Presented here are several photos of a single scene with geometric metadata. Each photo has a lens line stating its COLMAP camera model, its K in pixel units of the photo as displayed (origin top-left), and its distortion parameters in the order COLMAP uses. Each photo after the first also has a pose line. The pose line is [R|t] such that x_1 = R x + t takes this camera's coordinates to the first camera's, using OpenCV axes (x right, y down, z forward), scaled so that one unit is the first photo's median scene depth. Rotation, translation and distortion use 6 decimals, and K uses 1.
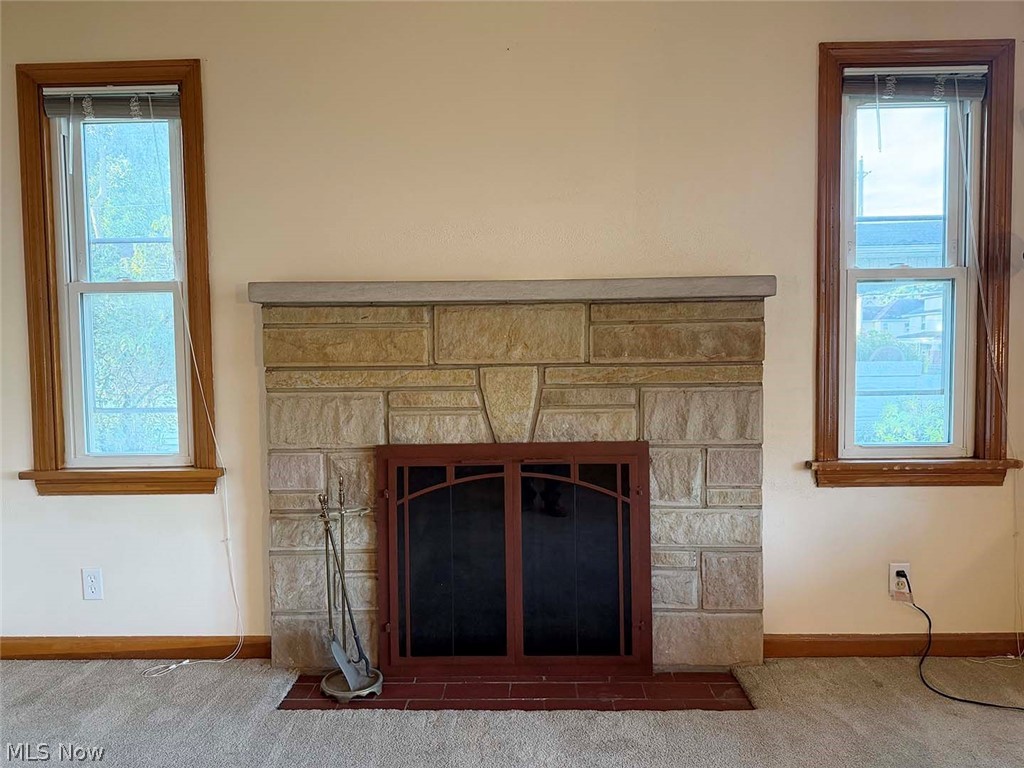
lens RADIAL K [[709.9, 0, 512.9], [0, 709.9, 388.0], [0, 0, 1]] dist [0.047463, -0.047705]
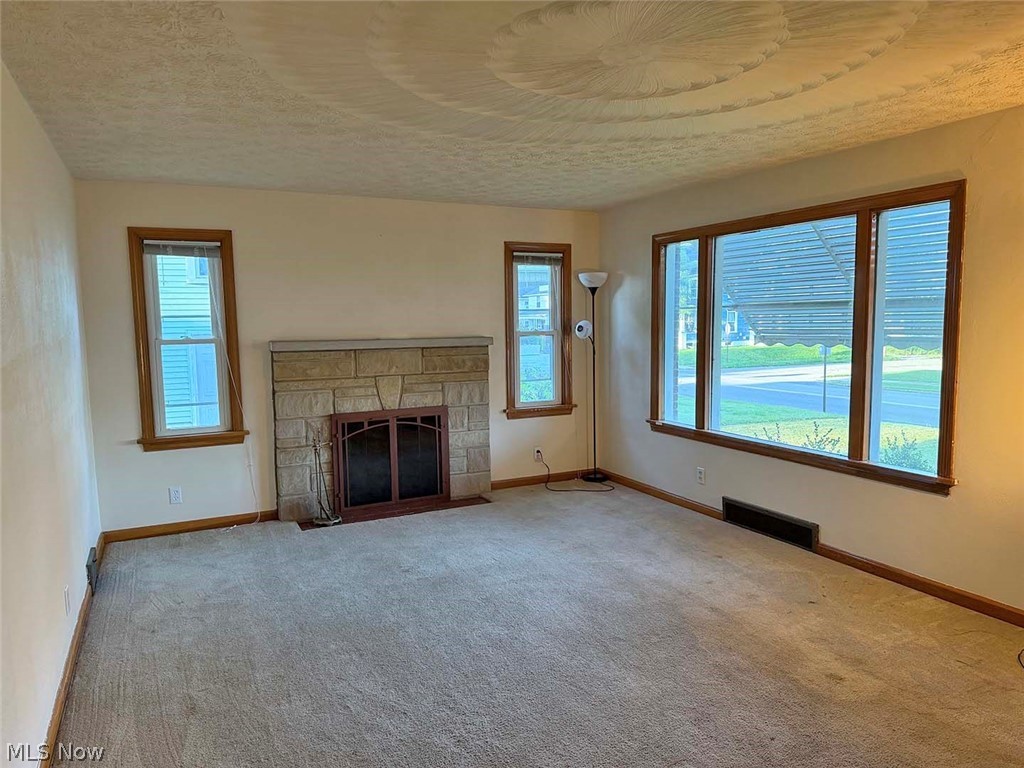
lens RADIAL K [[709.9, 0, 512.0], [0, 709.9, 393.4], [0, 0, 1]] dist [0.047463, -0.047705]
pose [[0.886108, -0.049335, 0.460845, -0.707057], [0.026710, 0.998102, 0.055491, -0.090601], [-0.462708, -0.036862, 0.885744, -1.205835]]
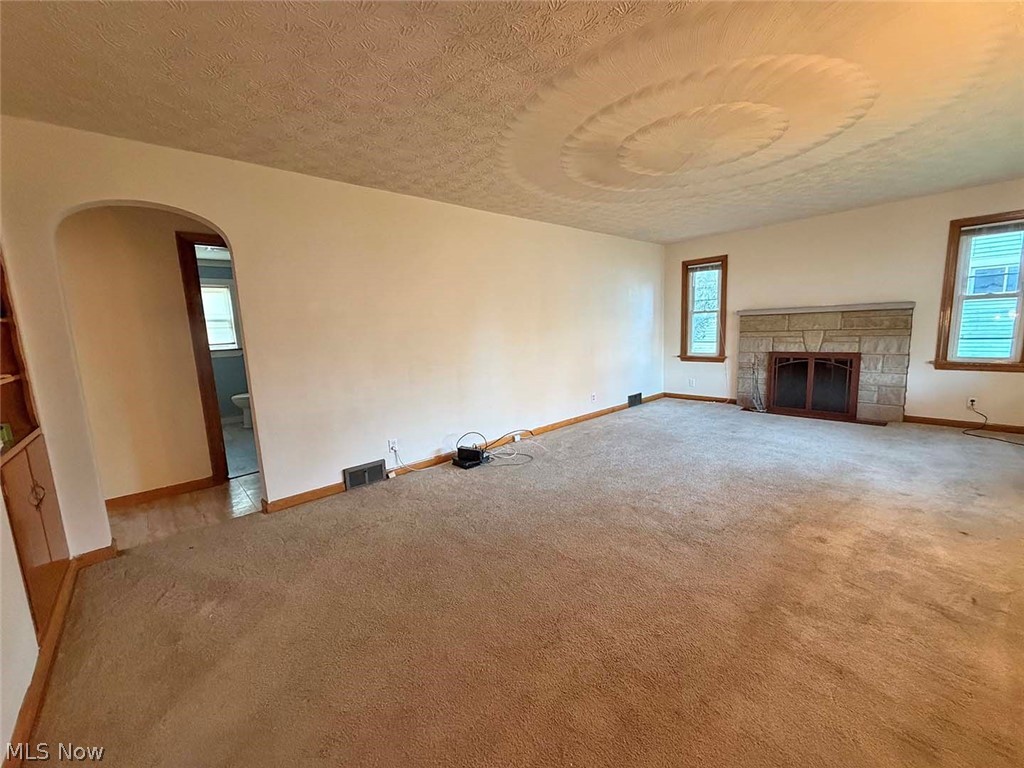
lens RADIAL K [[408.6, 0, 511.6], [0, 408.6, 384.1], [0, 0, 1]] dist [0.003580, 0.000198]
pose [[0.685413, 0.085663, -0.723098, 0.466990], [-0.004832, 0.993569, 0.113125, 0.011274], [0.728139, -0.074043, 0.681419, -1.537803]]
